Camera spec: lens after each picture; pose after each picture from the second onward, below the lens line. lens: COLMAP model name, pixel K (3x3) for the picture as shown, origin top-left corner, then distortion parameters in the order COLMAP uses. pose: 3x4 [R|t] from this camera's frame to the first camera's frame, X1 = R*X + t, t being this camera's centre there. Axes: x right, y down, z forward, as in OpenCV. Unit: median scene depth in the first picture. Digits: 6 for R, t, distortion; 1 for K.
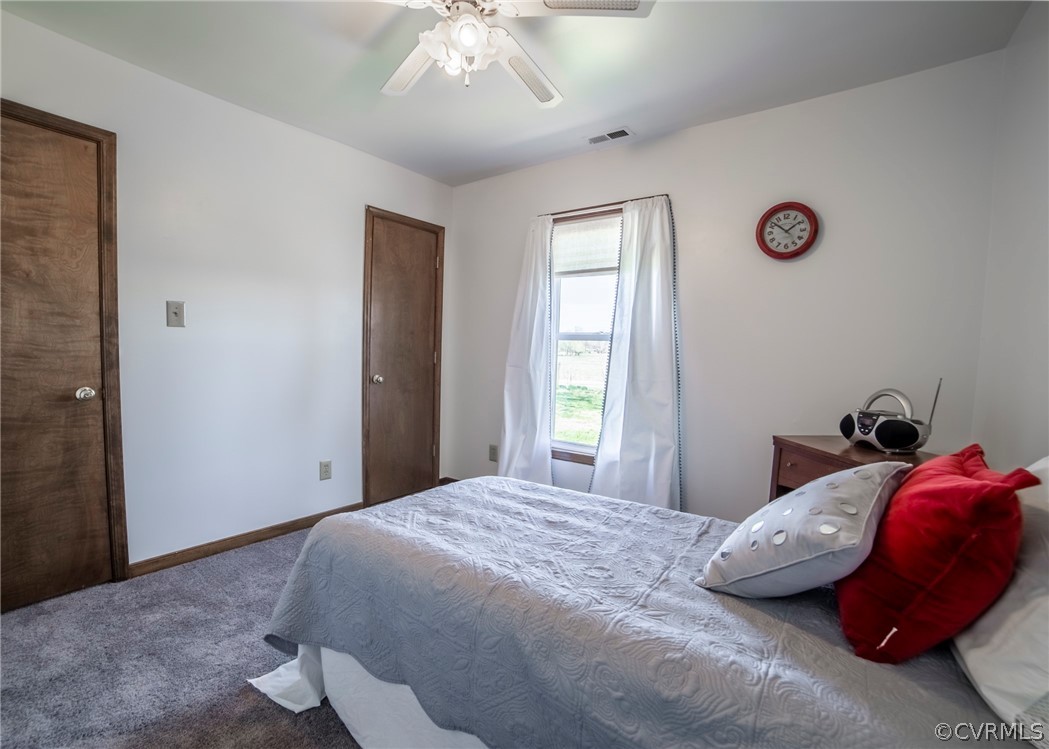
lens RADIAL K [[483.5, 0, 524.5], [0, 483.5, 374.5], [0, 0, 1]] dist [-0.096980, 0.031827]
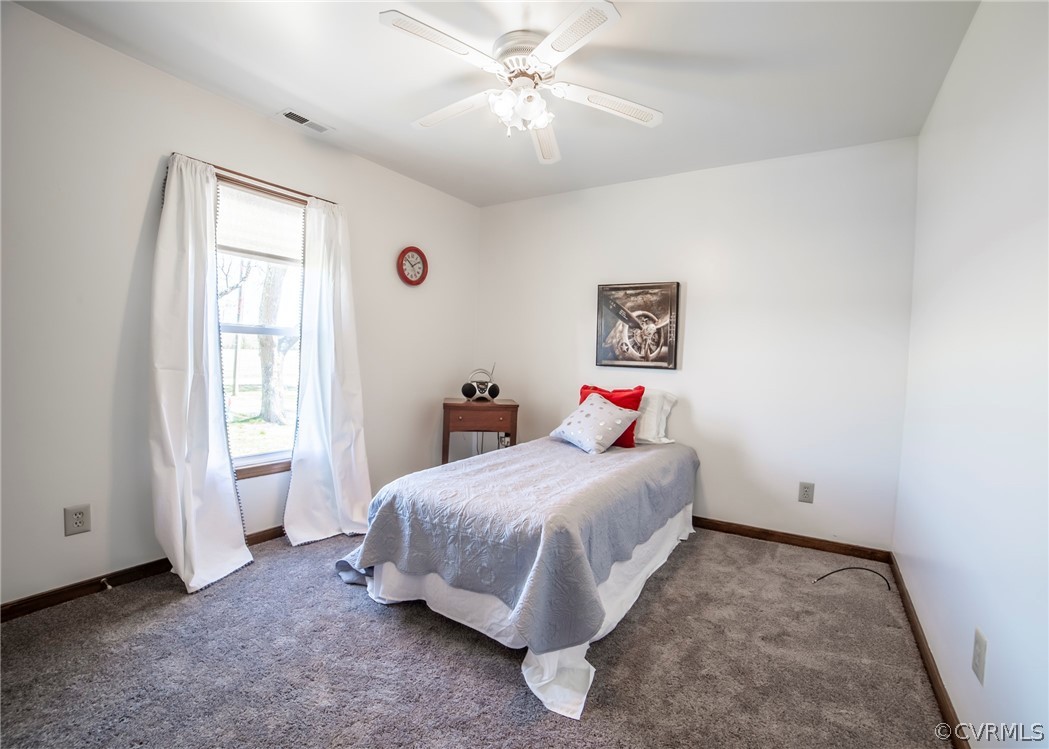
lens RADIAL K [[483.5, 0, 524.5], [0, 483.5, 374.5], [0, 0, 1]] dist [-0.096980, 0.031827]
pose [[-0.076952, -0.062647, 0.995065, -0.984214], [0.017134, 0.997794, 0.064144, -0.057629], [-0.996888, 0.021985, -0.075709, 0.770535]]
